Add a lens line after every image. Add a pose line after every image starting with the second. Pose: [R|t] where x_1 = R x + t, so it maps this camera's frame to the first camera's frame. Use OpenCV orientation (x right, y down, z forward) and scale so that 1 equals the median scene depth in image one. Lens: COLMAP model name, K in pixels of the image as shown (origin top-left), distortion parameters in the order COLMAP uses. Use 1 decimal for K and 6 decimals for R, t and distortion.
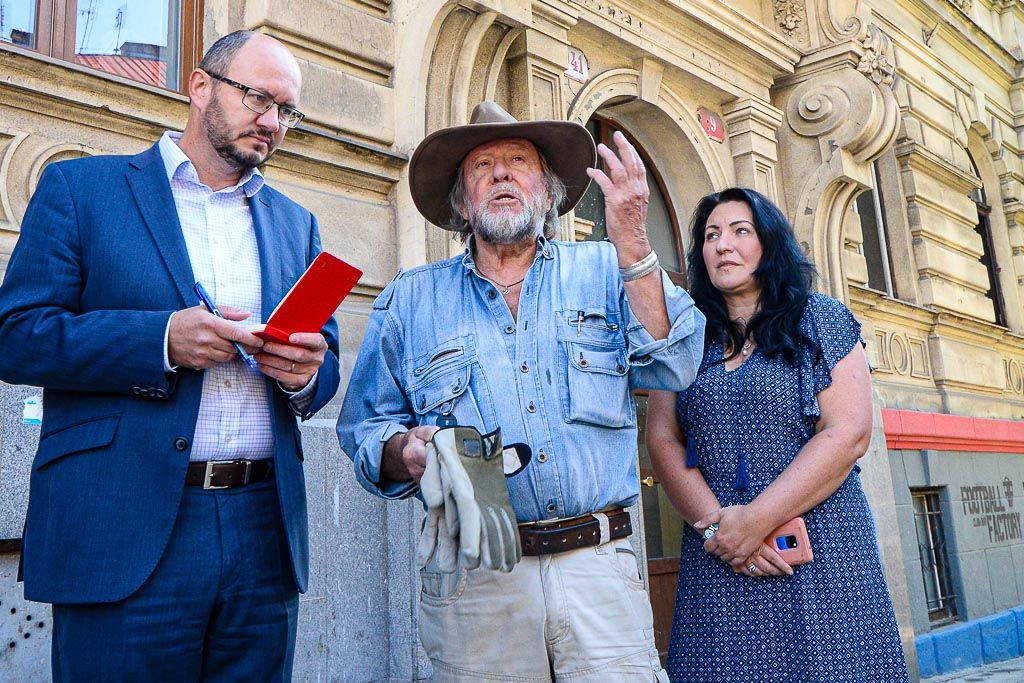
lens RADIAL K [[1134.3, 0, 557.6], [0, 1134.3, 209.6], [0, 0, 1]] dist [0.028345, -0.071790]
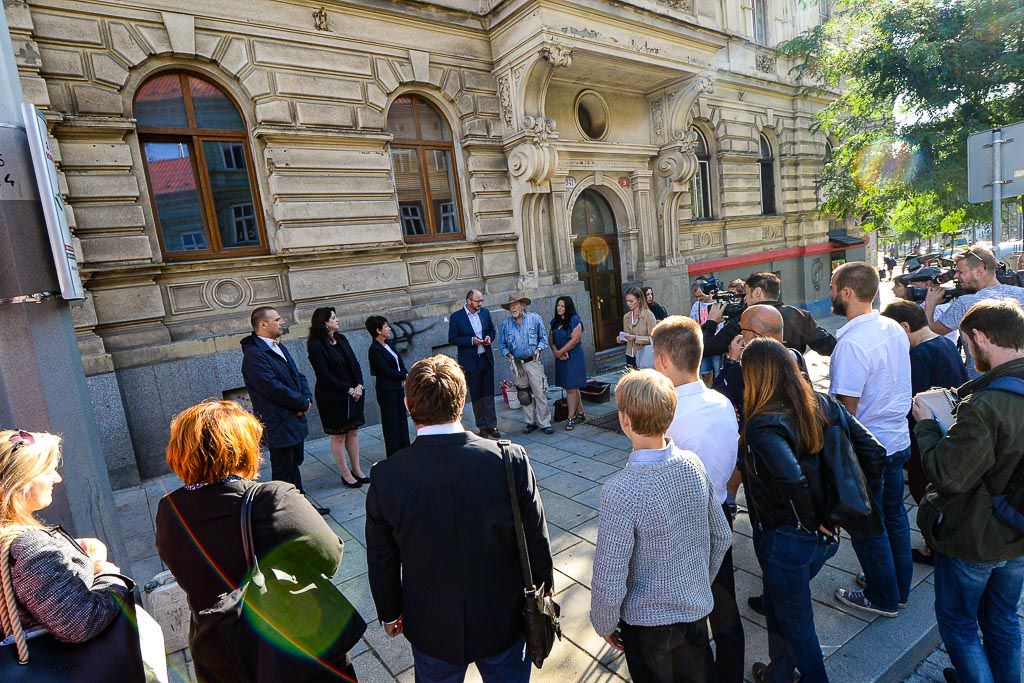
lens RADIAL K [[526.1, 0, 512.0], [0, 526.1, 341.5], [0, 0, 1]] dist [0.026050, -0.032293]
pose [[0.969106, -0.018419, -0.245956, 0.173641], [0.120528, 0.905398, 0.407096, -0.283215], [0.215190, -0.424163, 0.879647, -0.451637]]
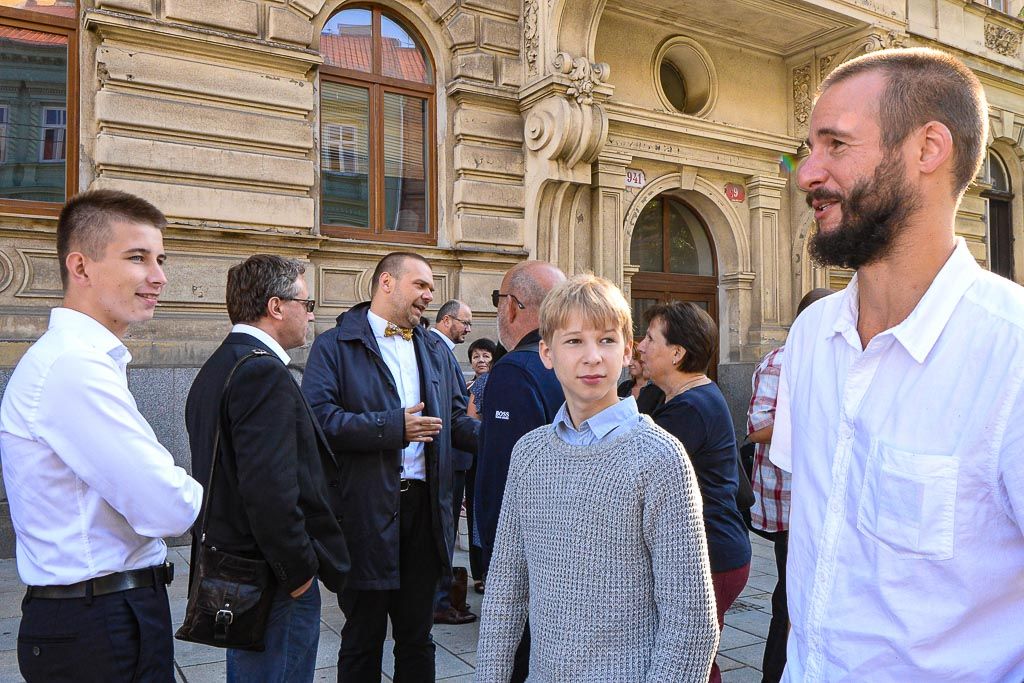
lens RADIAL K [[822.8, 0, 512.0], [0, 822.8, 341.5], [0, 0, 1]] dist [0.002505, -0.004683]
pose [[0.937384, 0.045832, -0.345269, 0.248744], [0.044027, 0.967760, 0.247995, -0.173493], [0.345504, -0.247668, 0.905145, -0.317150]]
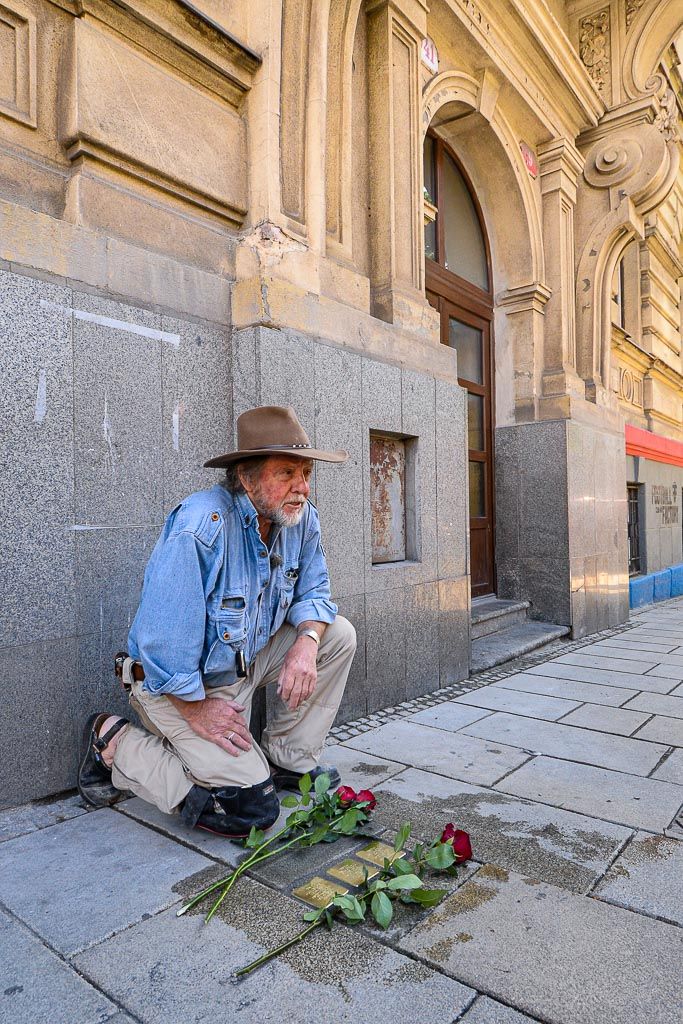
lens RADIAL K [[637.7, 0, 341.5], [0, 637.7, 512.0], [0, 0, 1]] dist [0.002127, -0.015545]
pose [[0.998781, 0.049195, -0.004155, -0.031296], [-0.046261, 0.961961, 0.269241, 0.097165], [0.017242, -0.268720, 0.963064, 0.267357]]
